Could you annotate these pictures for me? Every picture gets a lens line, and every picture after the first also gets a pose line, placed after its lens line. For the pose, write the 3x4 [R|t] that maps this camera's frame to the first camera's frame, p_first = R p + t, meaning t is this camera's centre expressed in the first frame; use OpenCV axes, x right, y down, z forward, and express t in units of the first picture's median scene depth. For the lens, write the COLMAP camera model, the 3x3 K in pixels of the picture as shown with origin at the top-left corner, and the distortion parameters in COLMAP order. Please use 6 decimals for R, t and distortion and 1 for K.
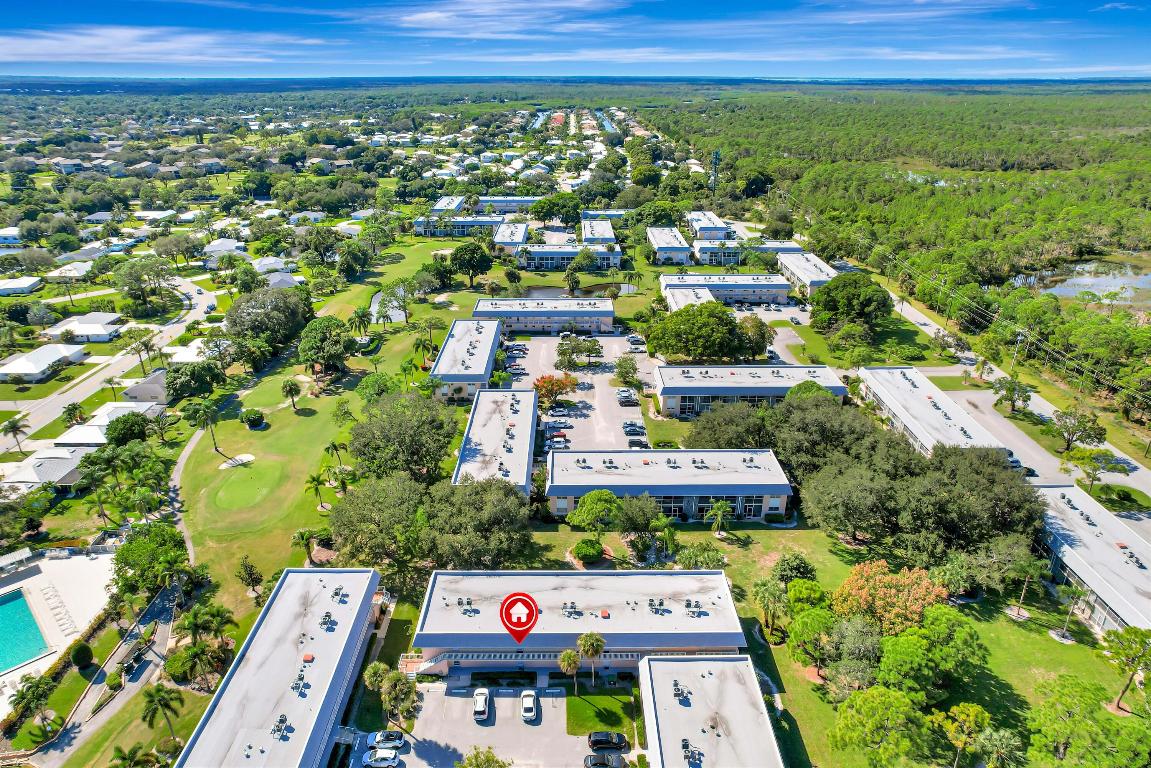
lens RADIAL K [[745.4, 0, 575.5], [0, 745.4, 384.0], [0, 0, 1]] dist [-0.016655, 0.000836]
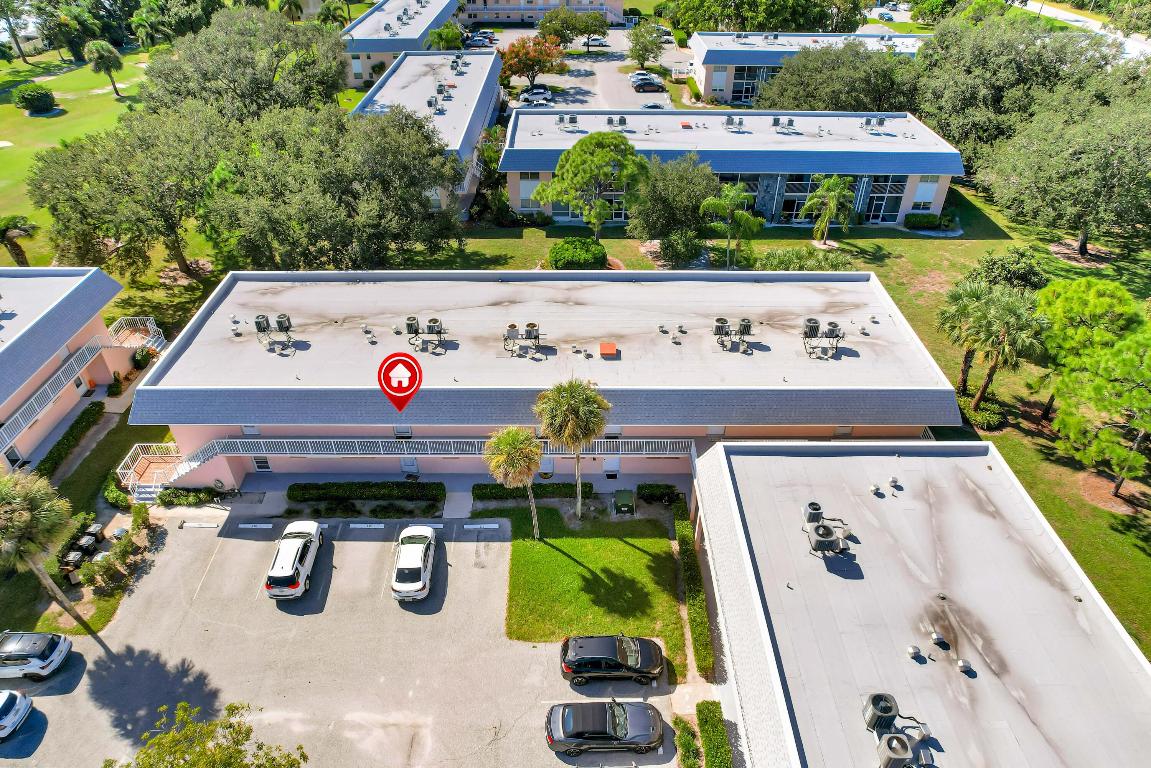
lens RADIAL K [[745.4, 0, 575.5], [0, 745.4, 384.0], [0, 0, 1]] dist [-0.016655, 0.000836]
pose [[0.999984, 0.002615, -0.005105, 0.023589], [-0.001426, 0.975419, 0.220352, 0.241350], [0.005555, -0.220341, 0.975407, 0.607067]]
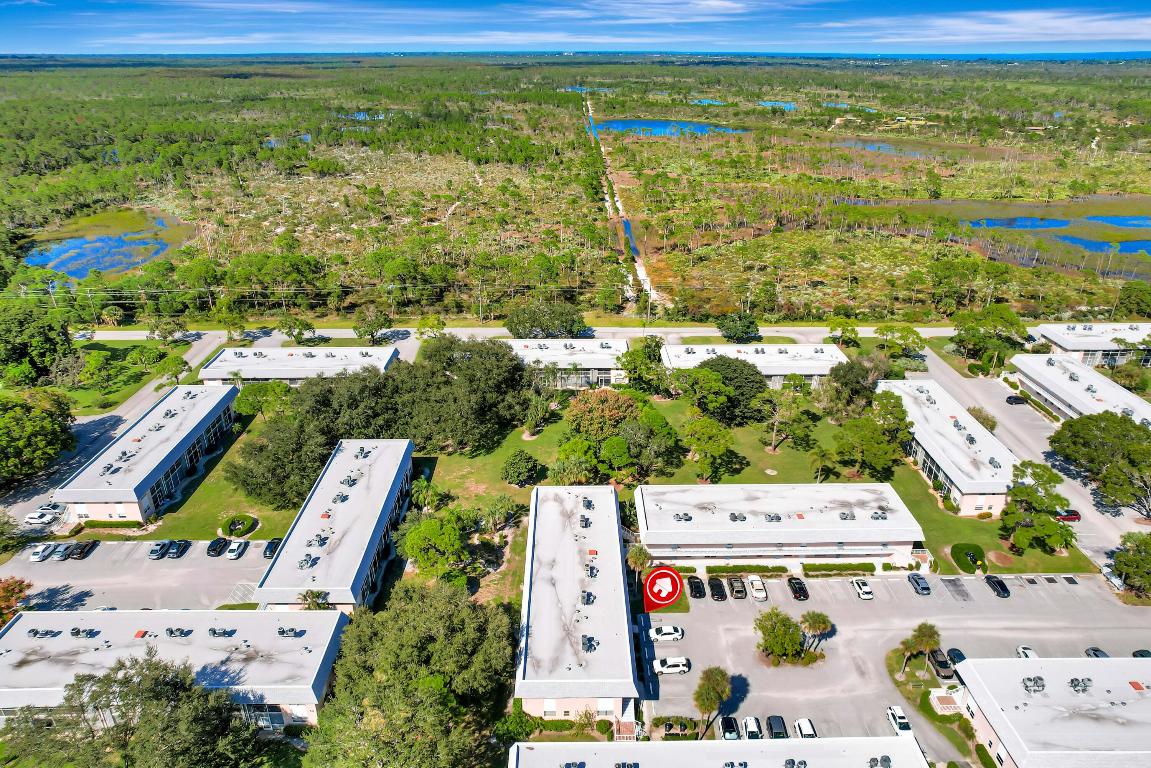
lens RADIAL K [[745.4, 0, 575.5], [0, 745.4, 384.0], [0, 0, 1]] dist [-0.016655, 0.000836]
pose [[-0.002388, -0.414987, 0.909824, -0.832672], [0.380376, 0.841059, 0.384621, -0.331646], [-0.924829, 0.346994, 0.155843, 0.790471]]
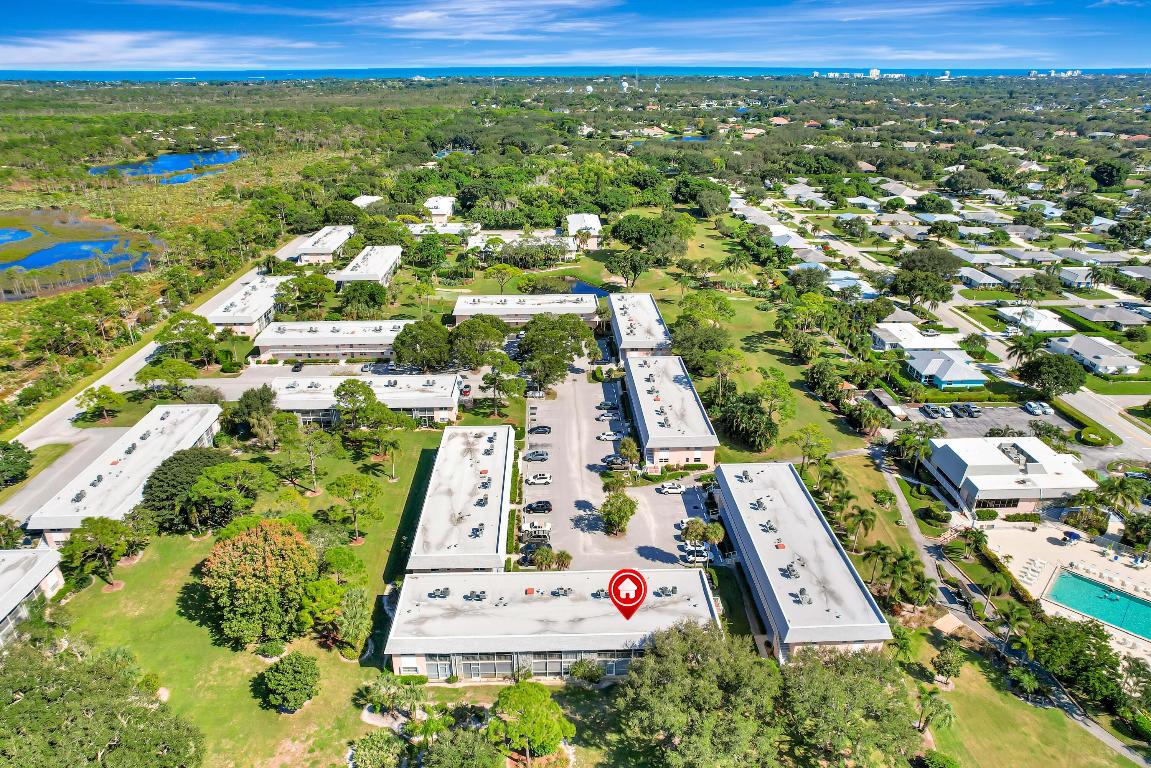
lens RADIAL K [[745.3, 0, 575.5], [0, 745.3, 384.0], [0, 0, 1]] dist [-0.051163, 0.000107]
pose [[-0.999525, 0.008905, -0.029515, 0.011106], [-0.014986, 0.696311, 0.717584, -0.631053], [0.026941, 0.717685, -0.695846, 1.524741]]
